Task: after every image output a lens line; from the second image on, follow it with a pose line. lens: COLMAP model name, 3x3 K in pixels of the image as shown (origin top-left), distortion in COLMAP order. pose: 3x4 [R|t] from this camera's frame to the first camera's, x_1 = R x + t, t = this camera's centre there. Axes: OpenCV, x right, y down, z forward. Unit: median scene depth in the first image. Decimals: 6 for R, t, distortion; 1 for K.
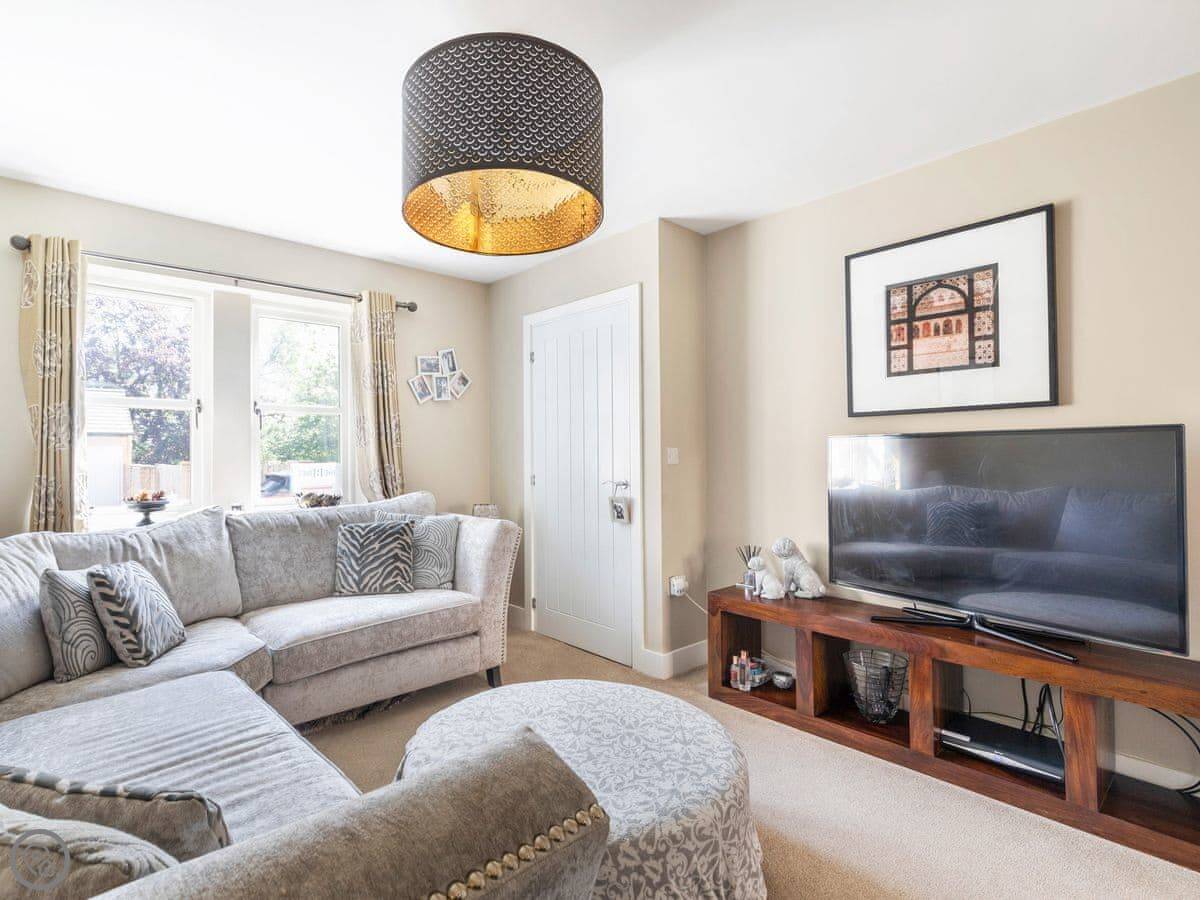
lens RADIAL K [[600.1, 0, 600.0], [0, 600.1, 450.0], [0, 0, 1]] dist [-0.000456, -0.000458]
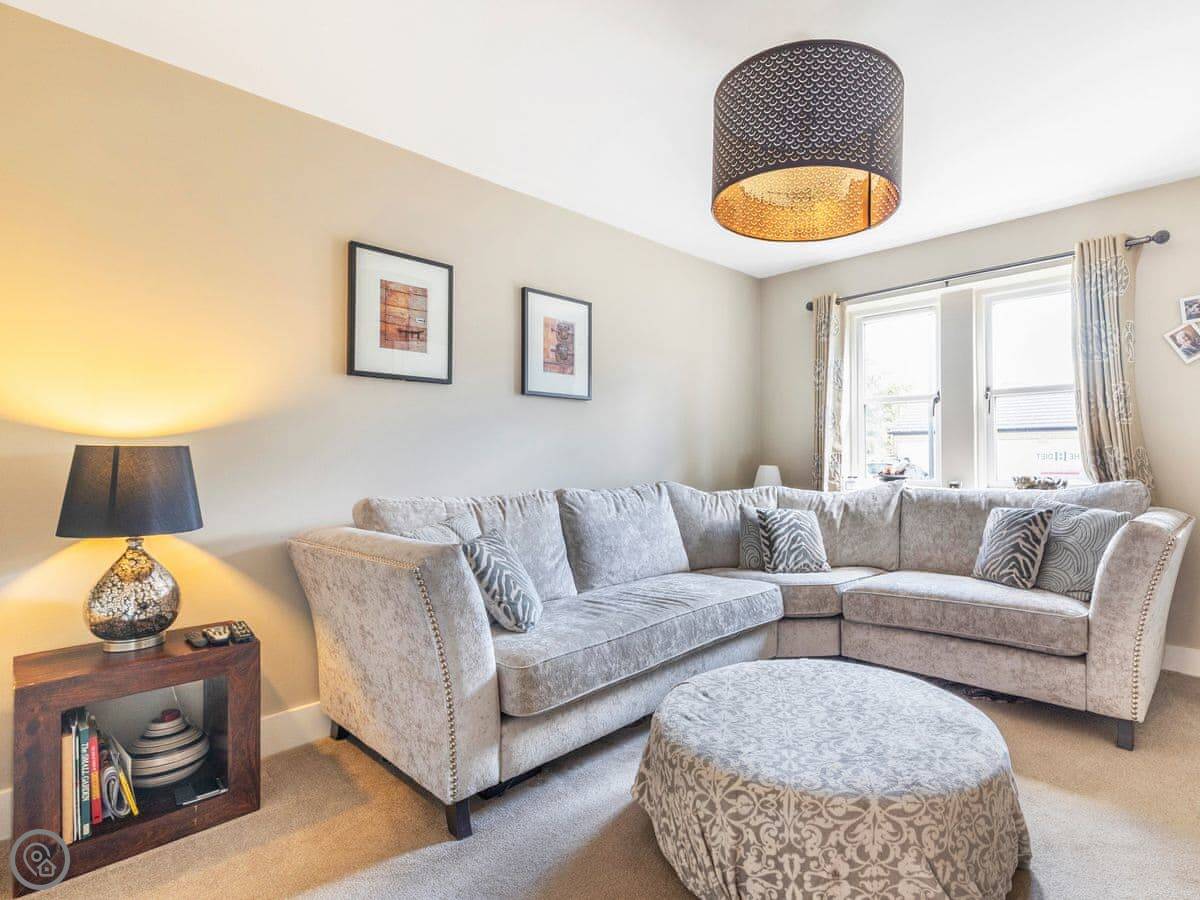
lens RADIAL K [[600.1, 0, 600.0], [0, 600.1, 450.0], [0, 0, 1]] dist [-0.000456, -0.000458]
pose [[0.033754, 0.002551, -0.999427, 0.541225], [0.020621, 0.999782, 0.003248, 0.015581], [0.999217, -0.020718, 0.033694, 0.343340]]
